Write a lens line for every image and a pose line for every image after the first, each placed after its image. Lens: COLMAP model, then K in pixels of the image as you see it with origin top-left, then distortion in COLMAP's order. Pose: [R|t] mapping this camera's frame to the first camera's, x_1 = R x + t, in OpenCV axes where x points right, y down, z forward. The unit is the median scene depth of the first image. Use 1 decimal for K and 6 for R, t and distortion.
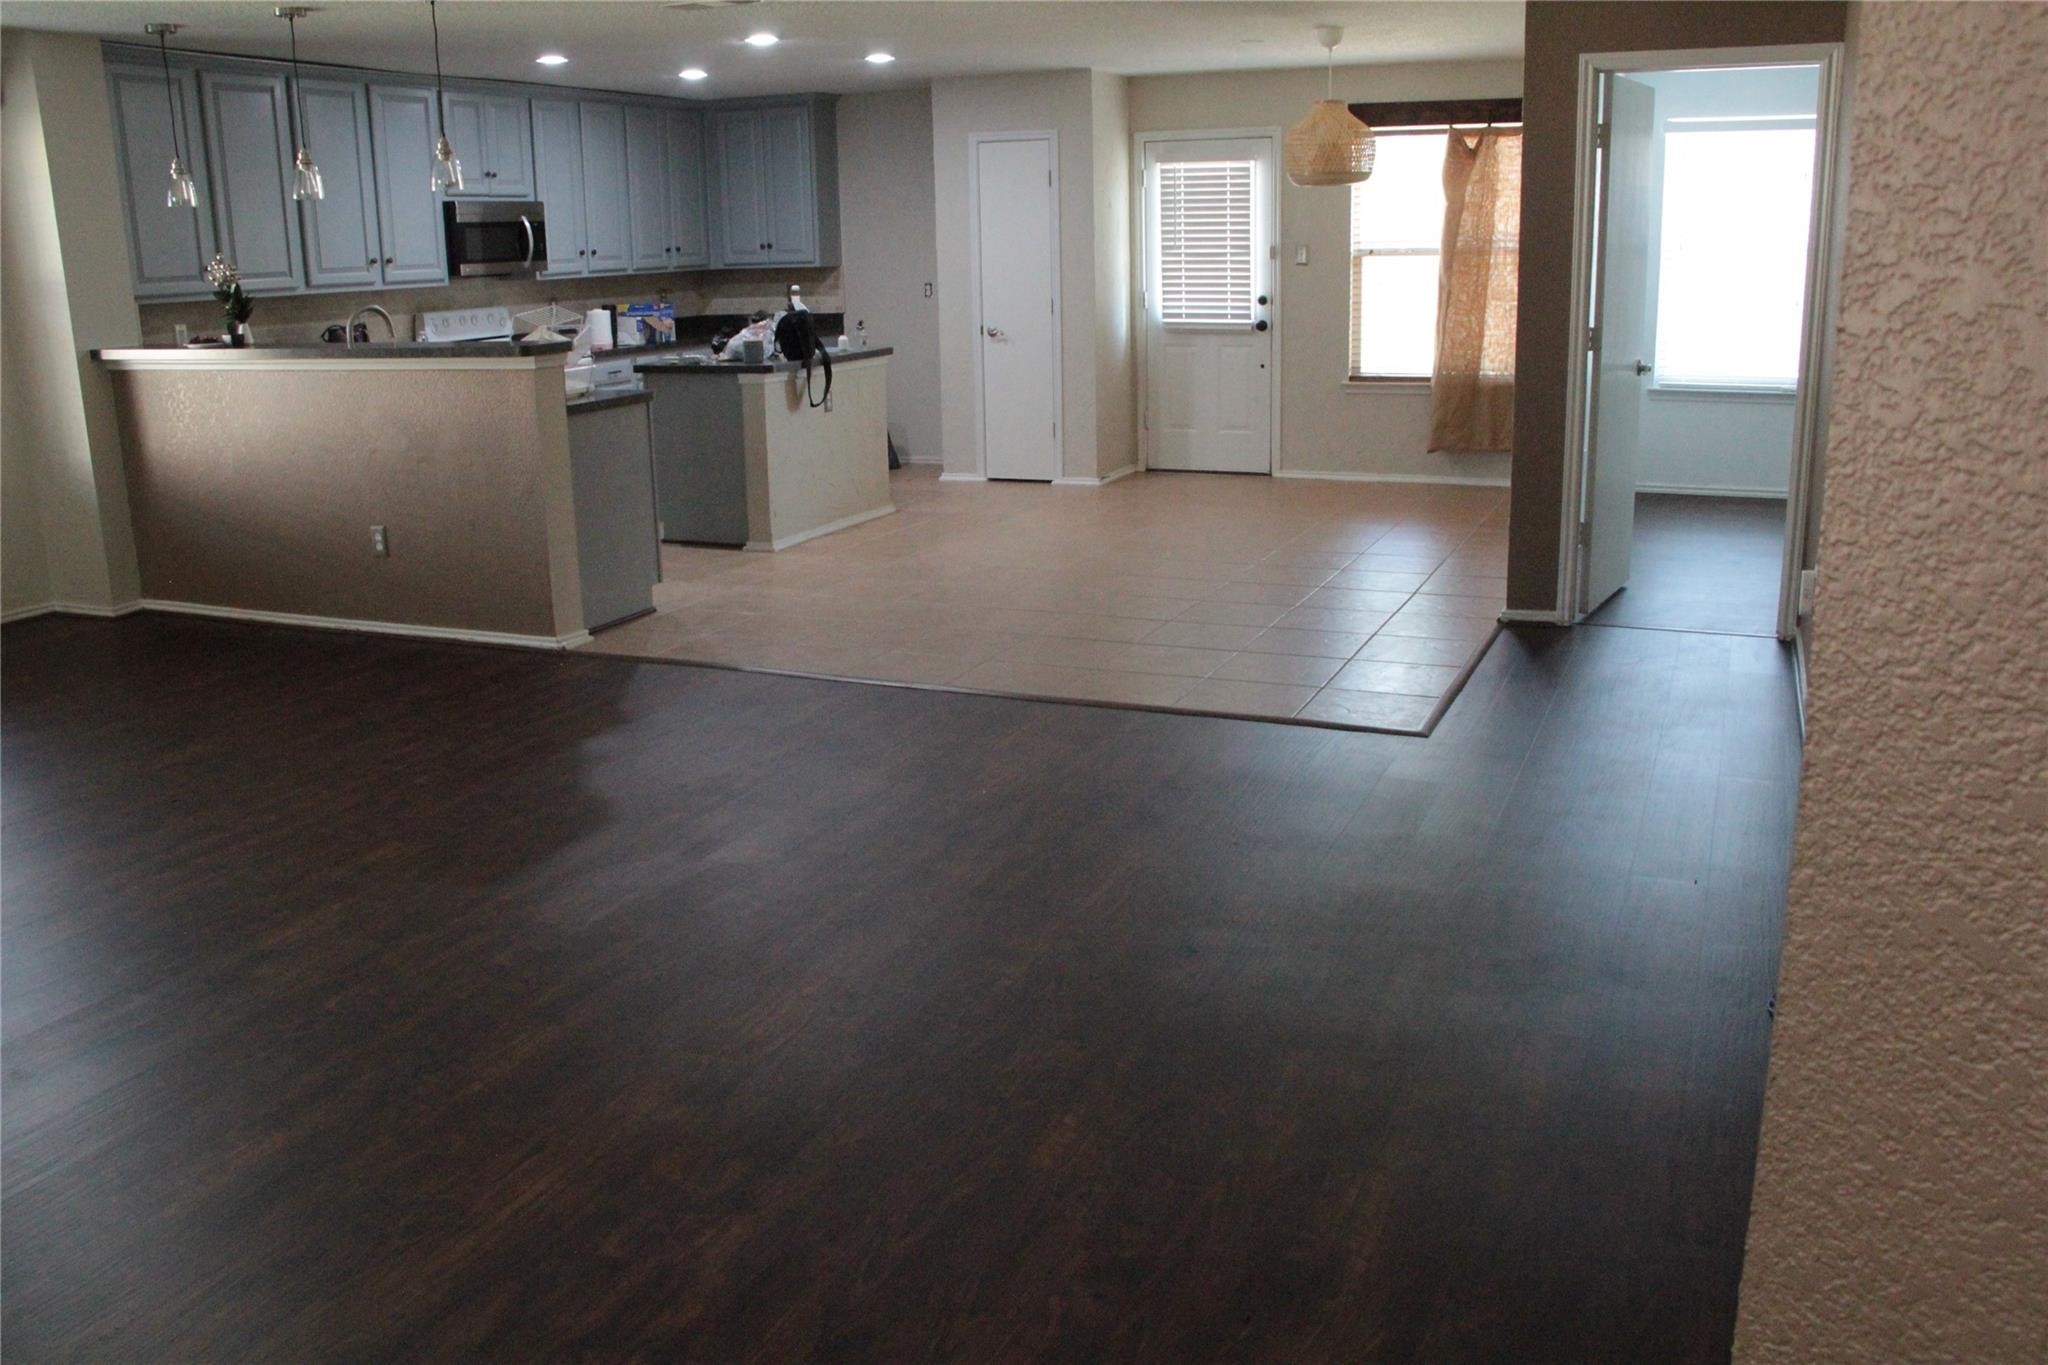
lens RADIAL K [[1709.6, 0, 1018.9], [0, 1709.6, 703.6], [0, 0, 1]] dist [-0.172077, 0.145379]
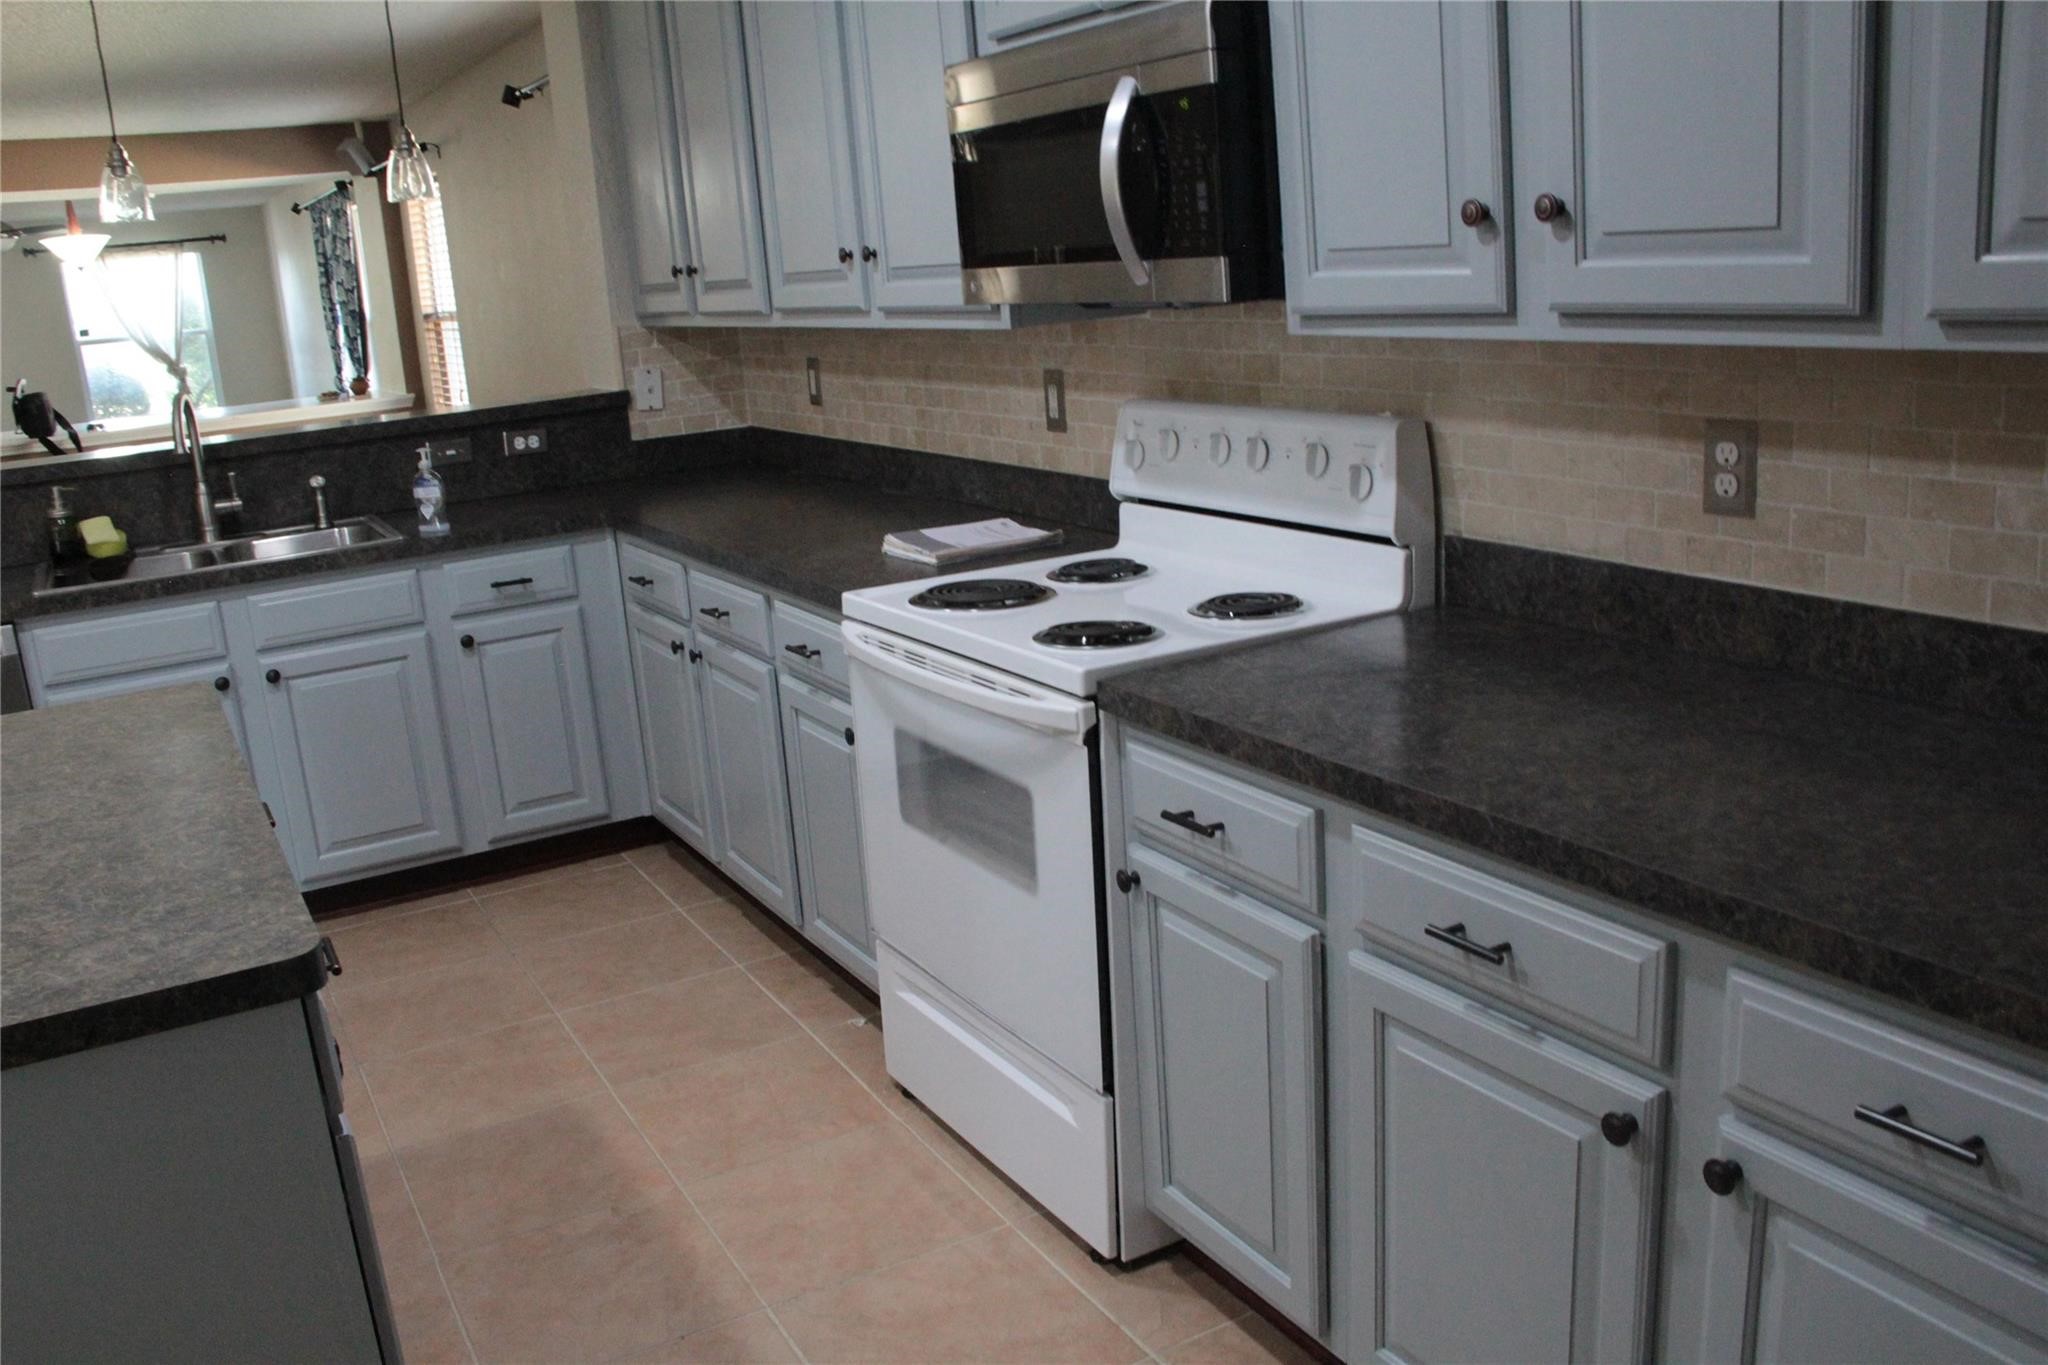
lens RADIAL K [[1709.6, 0, 1018.9], [0, 1709.6, 703.6], [0, 0, 1]] dist [-0.172077, 0.145379]
pose [[-0.599750, 0.269877, -0.753303, -0.078735], [-0.128548, 0.896686, 0.423590, -0.316745], [0.789794, 0.350884, -0.503096, 1.160705]]
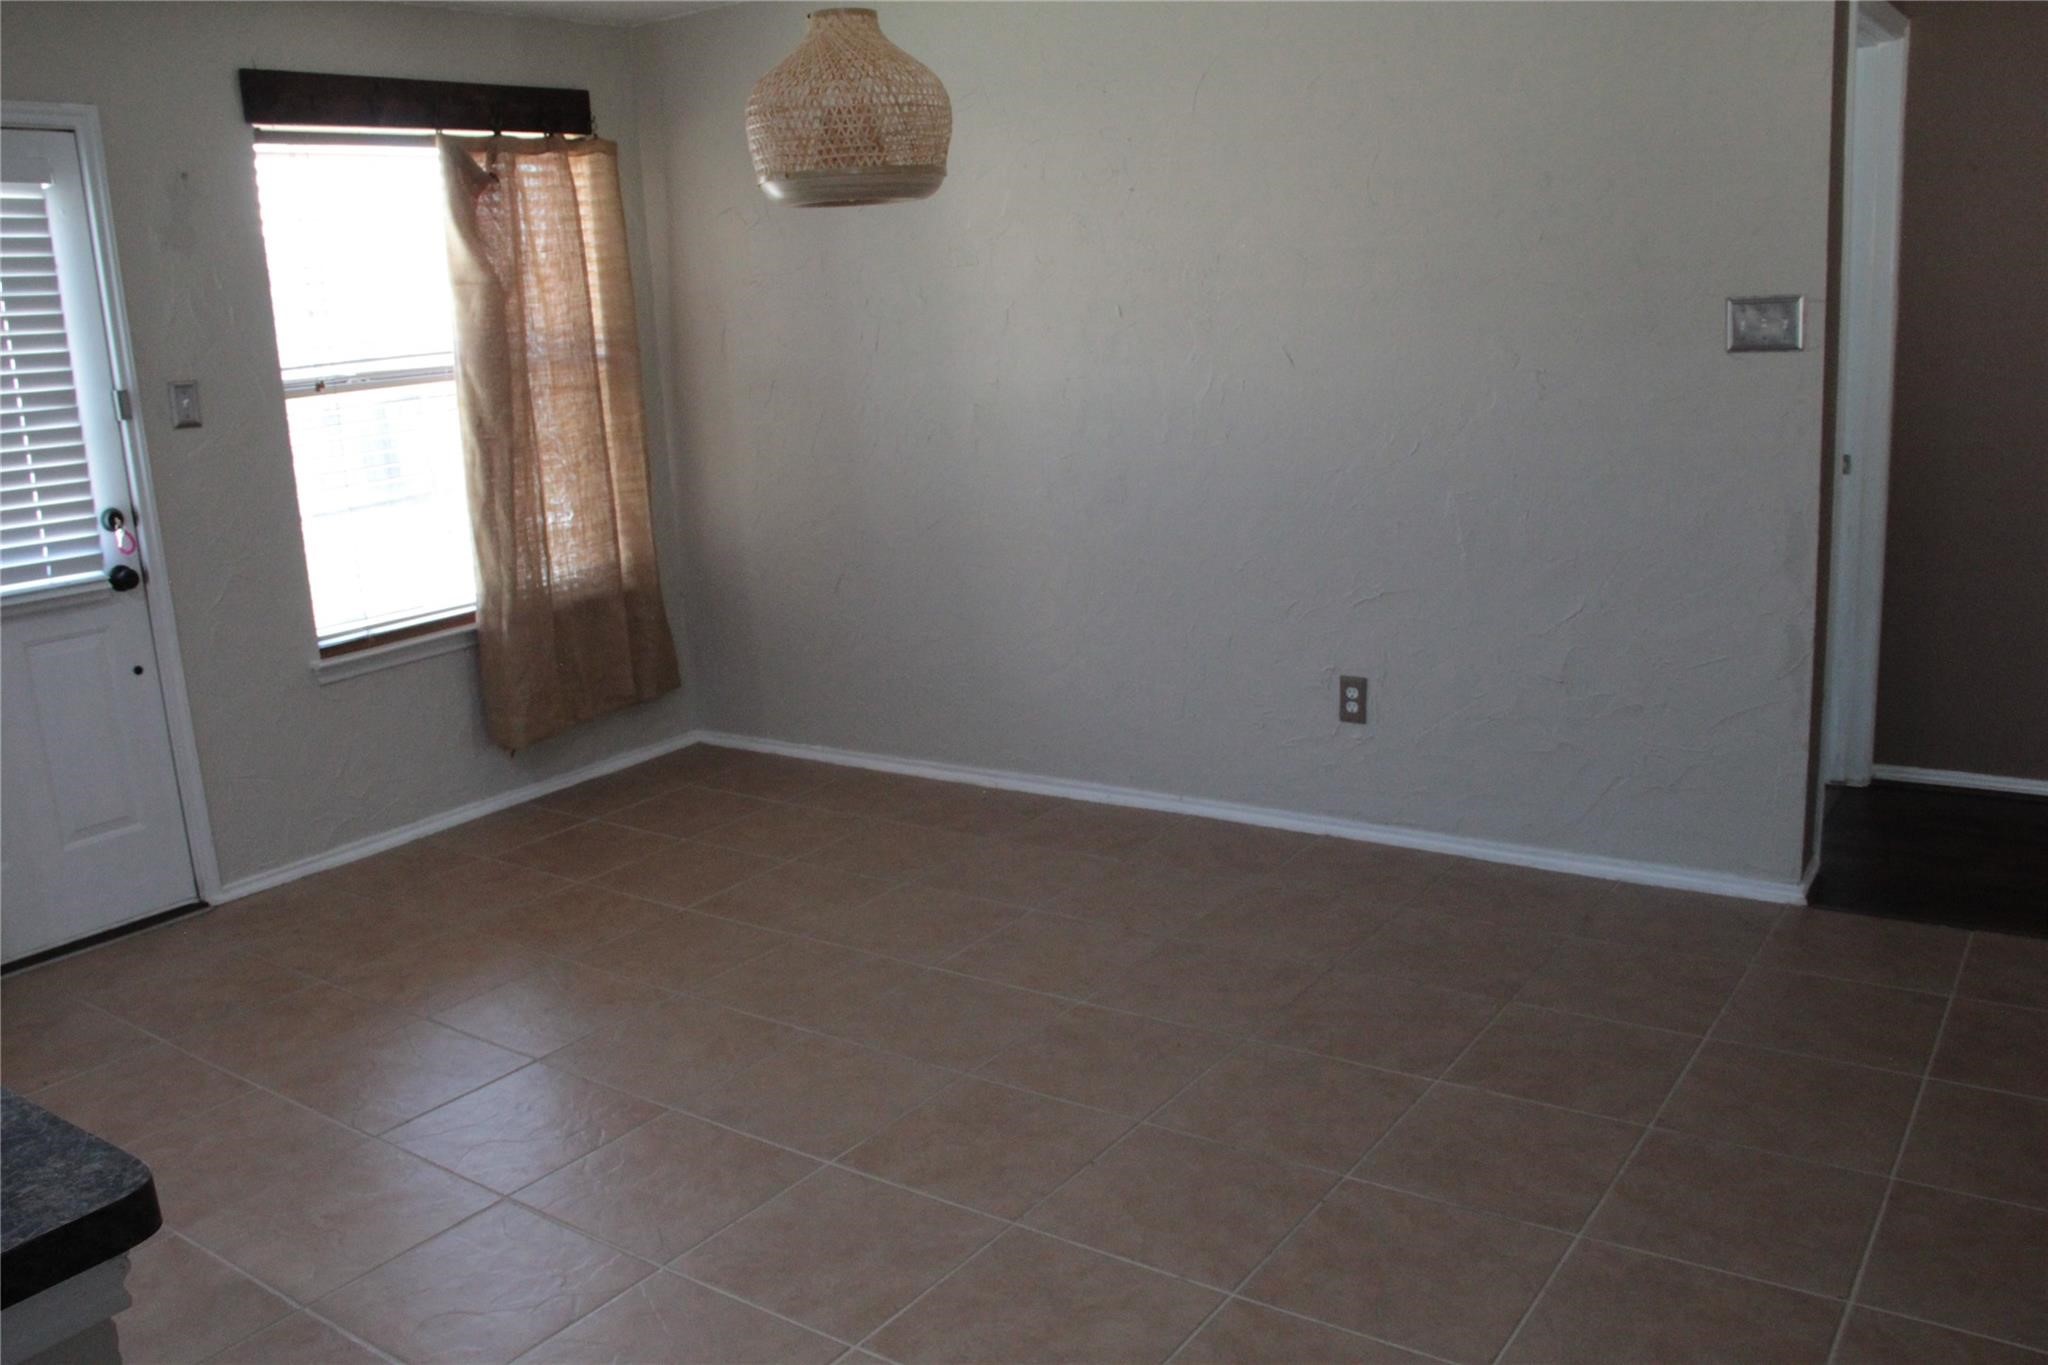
lens RADIAL K [[1709.6, 0, 1018.9], [0, 1709.6, 703.6], [0, 0, 1]] dist [-0.172077, 0.145379]
pose [[0.194583, -0.214472, 0.957152, -0.239448], [0.305187, 0.940608, 0.148722, -0.207750], [-0.932201, 0.263171, 0.248480, 0.774323]]
